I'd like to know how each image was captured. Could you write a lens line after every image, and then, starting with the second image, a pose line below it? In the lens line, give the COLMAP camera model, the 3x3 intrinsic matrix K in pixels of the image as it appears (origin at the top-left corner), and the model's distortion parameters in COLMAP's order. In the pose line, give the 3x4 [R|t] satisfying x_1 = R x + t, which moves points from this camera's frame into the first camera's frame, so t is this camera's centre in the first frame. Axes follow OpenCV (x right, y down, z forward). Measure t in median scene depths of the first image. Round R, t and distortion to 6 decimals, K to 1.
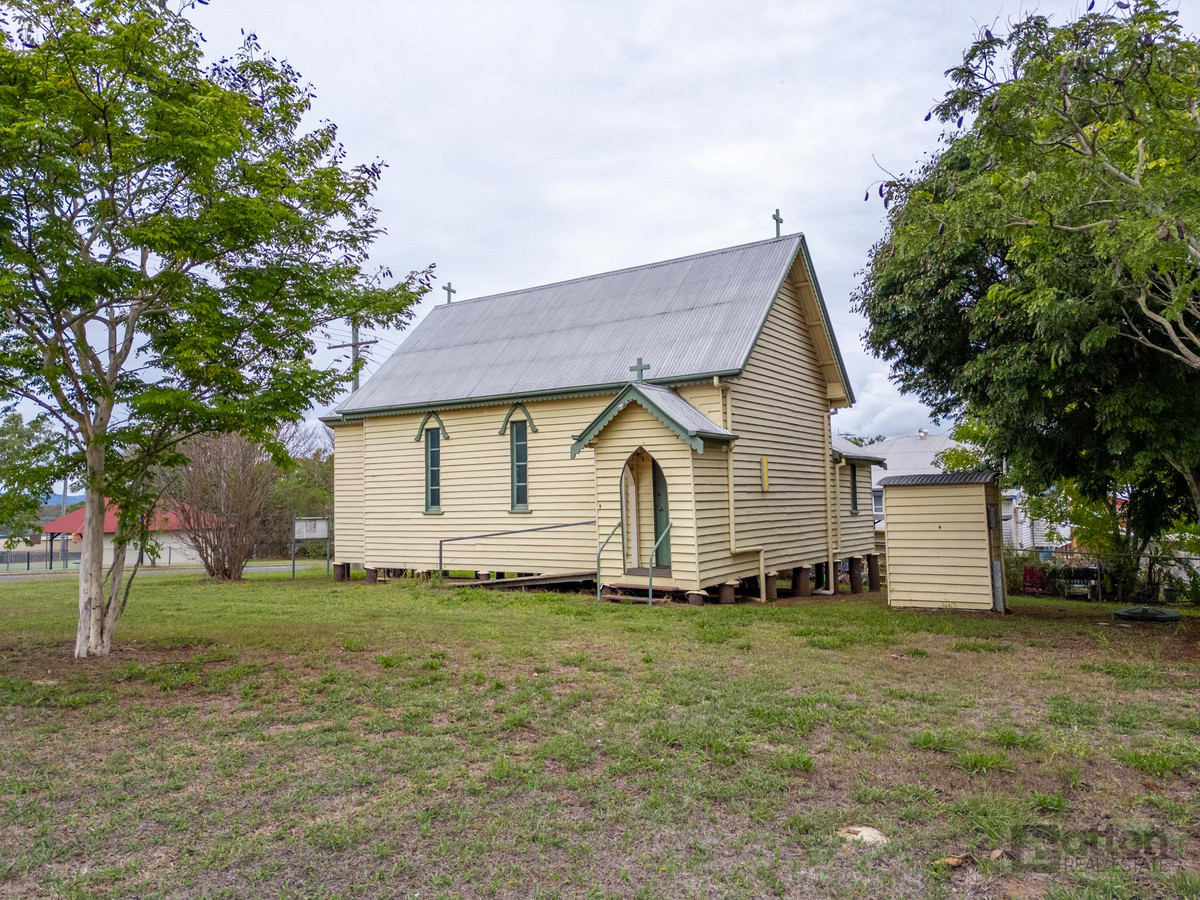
lens RADIAL K [[842.2, 0, 609.3], [0, 842.2, 445.4], [0, 0, 1]] dist [0.080068, -0.077988]
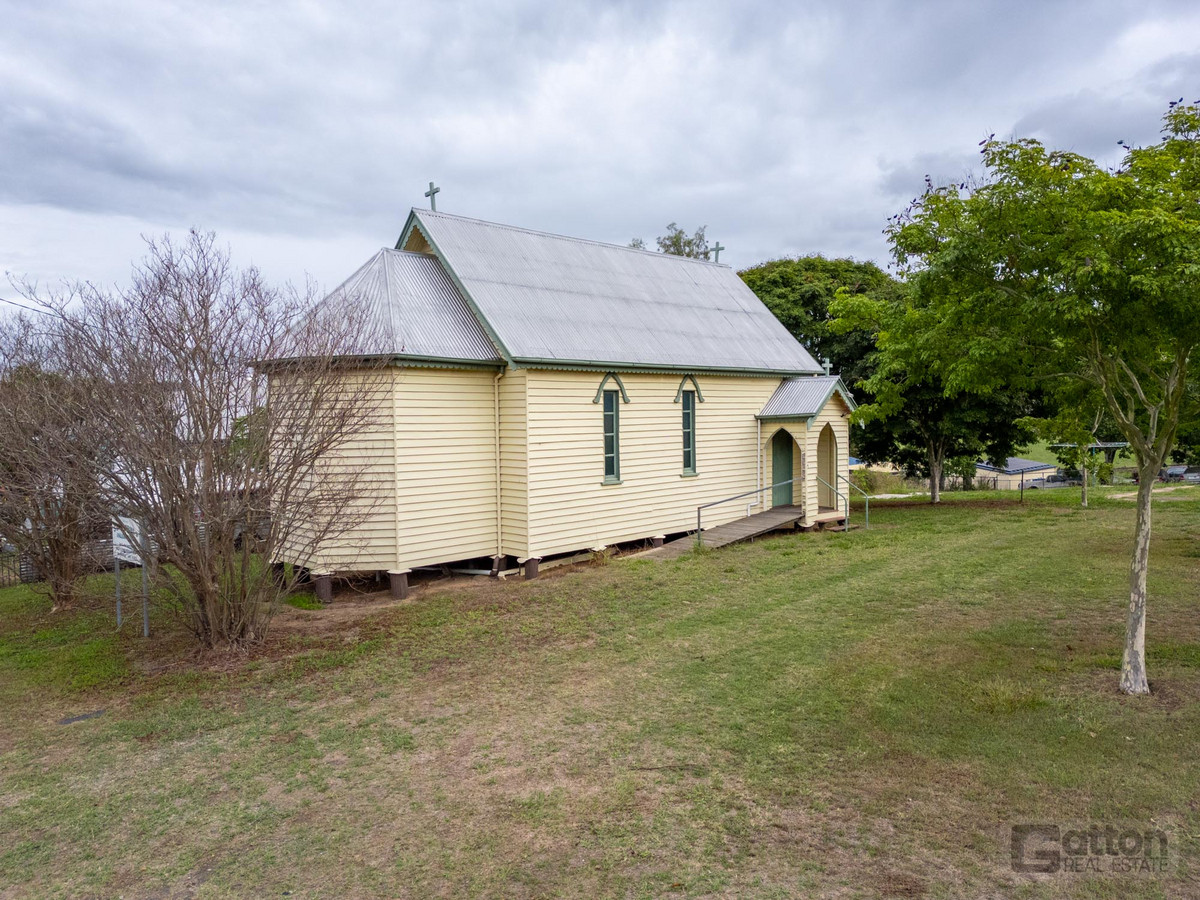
lens RADIAL K [[842.2, 0, 609.3], [0, 842.2, 445.4], [0, 0, 1]] dist [0.080068, -0.077988]
pose [[0.200607, -0.026270, 0.979320, -1.374178], [-0.054347, 0.997803, 0.037898, 0.006037], [-0.978163, -0.060825, 0.198738, 1.031579]]
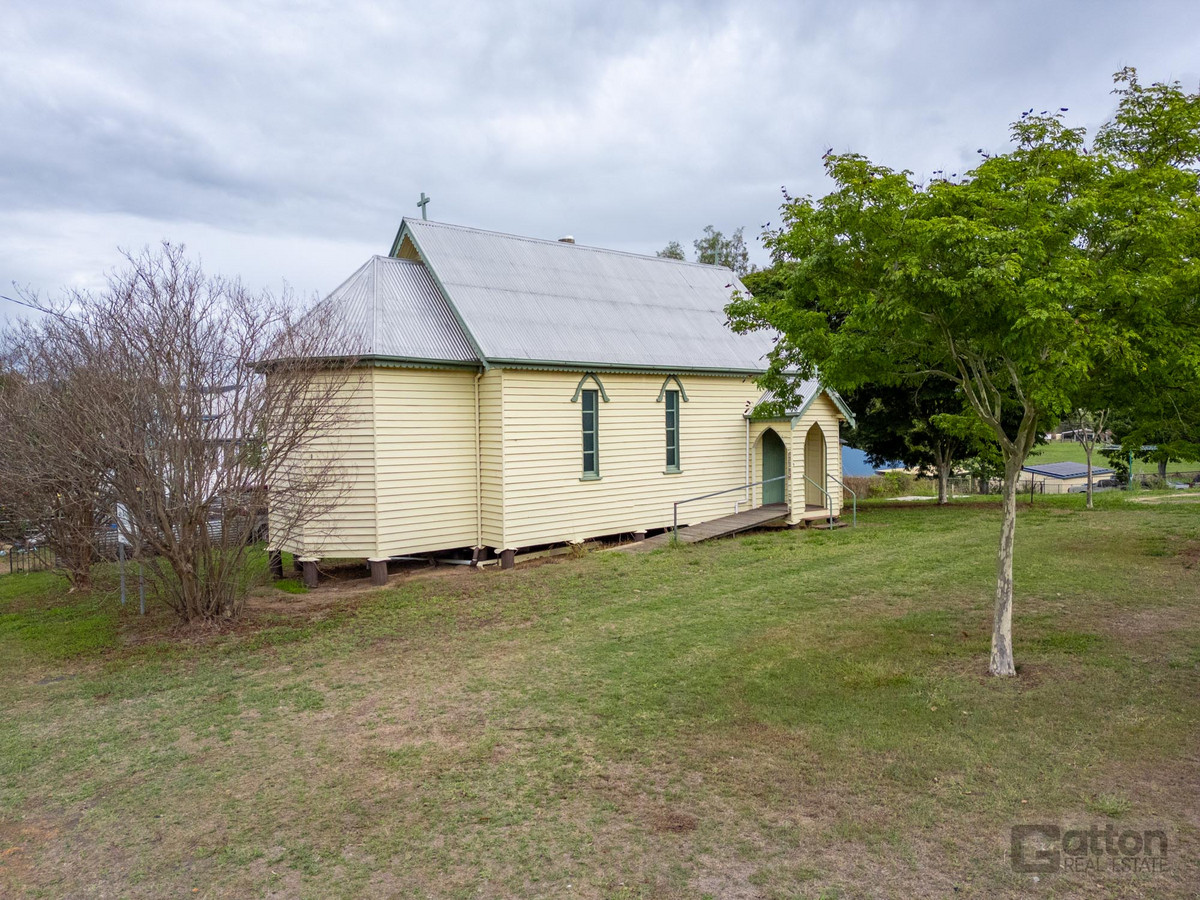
lens RADIAL K [[842.2, 0, 609.3], [0, 842.2, 445.4], [0, 0, 1]] dist [0.080068, -0.077988]
pose [[0.269369, -0.021961, 0.962787, -1.392976], [-0.056638, 0.997648, 0.038602, 0.005639], [-0.961370, -0.064928, 0.267492, 0.912247]]
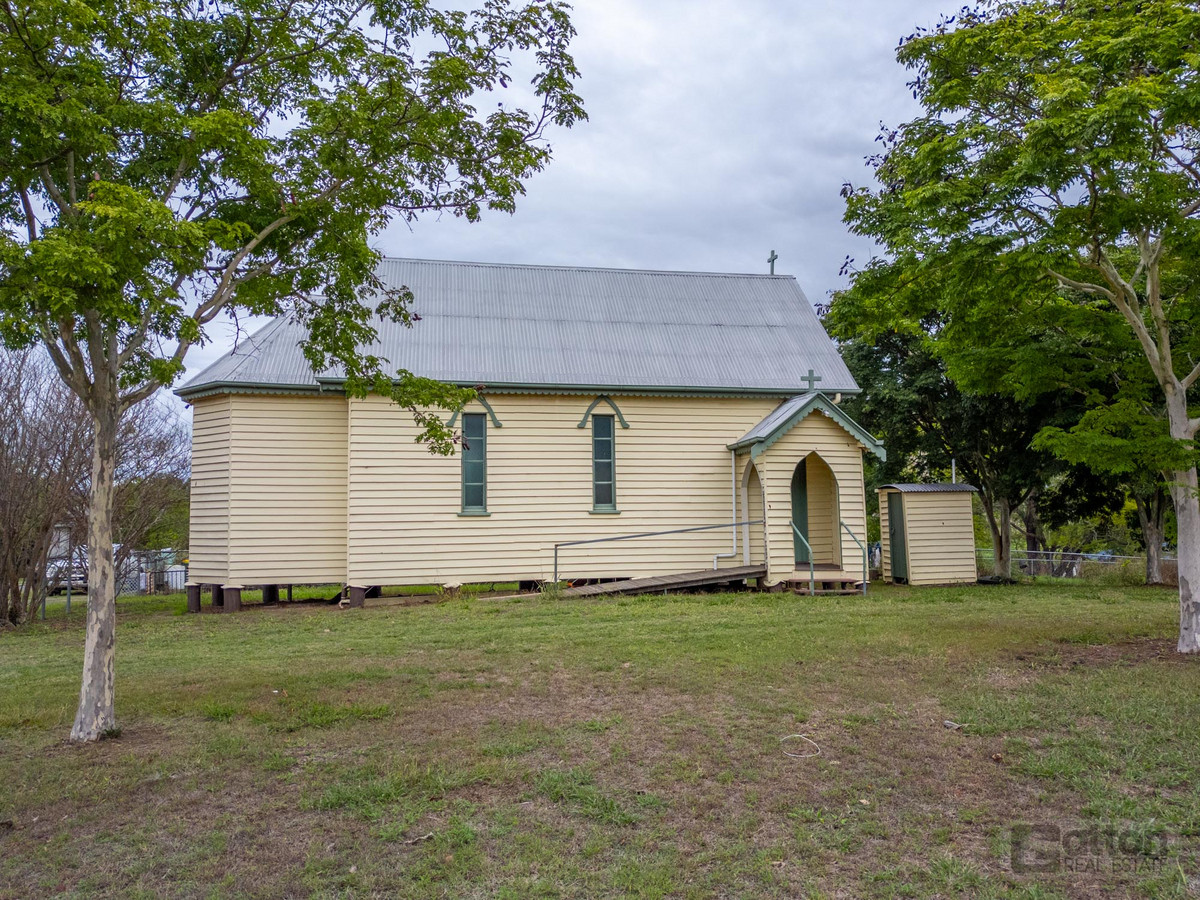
lens RADIAL K [[842.2, 0, 609.3], [0, 842.2, 445.4], [0, 0, 1]] dist [0.080068, -0.077988]
pose [[0.711449, 0.057880, 0.700350, -0.878338], [-0.049522, 0.998254, -0.032193, 0.040118], [-0.700990, -0.011779, 0.713073, 0.389895]]
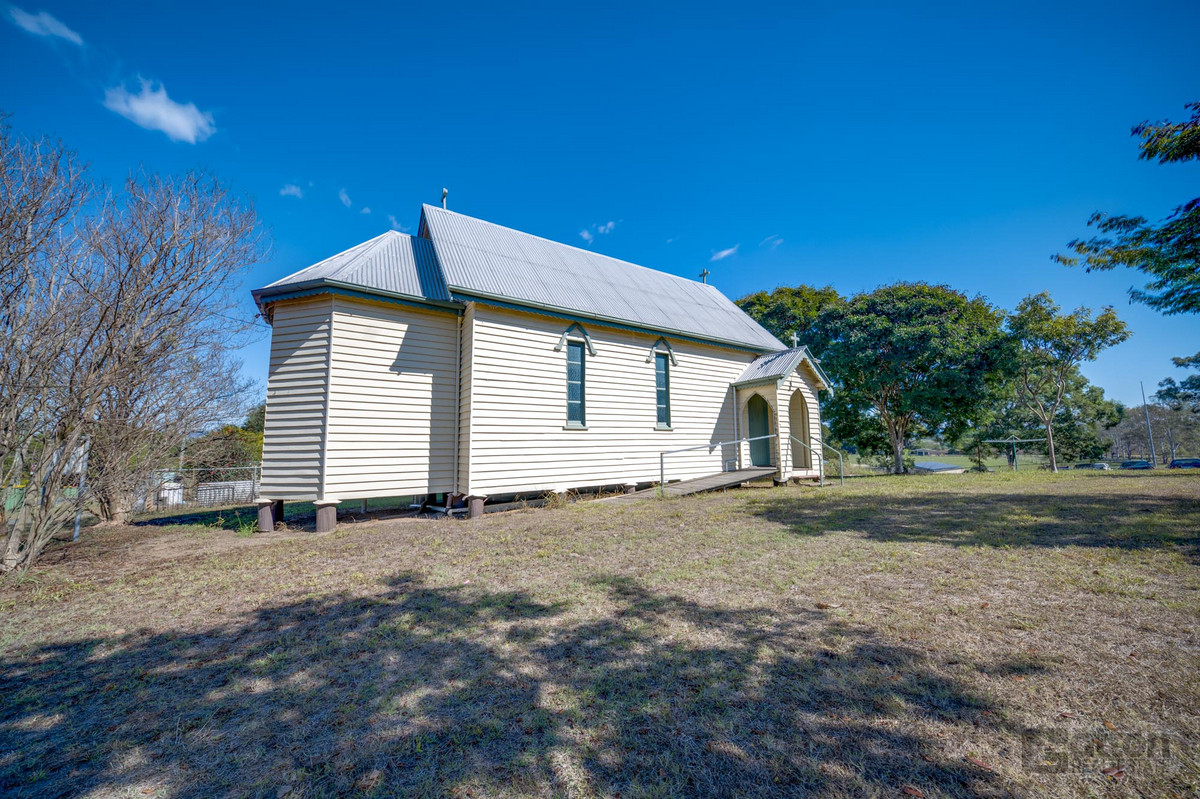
lens RADIAL K [[410.5, 0, 605.3], [0, 410.5, 400.3], [0, 0, 1]] dist [0.018330, 0.000038]
pose [[0.394624, 0.106769, 0.912618, -0.778498], [-0.057441, 0.994150, -0.091470, 0.111503], [-0.917045, -0.016325, 0.398448, 0.982312]]
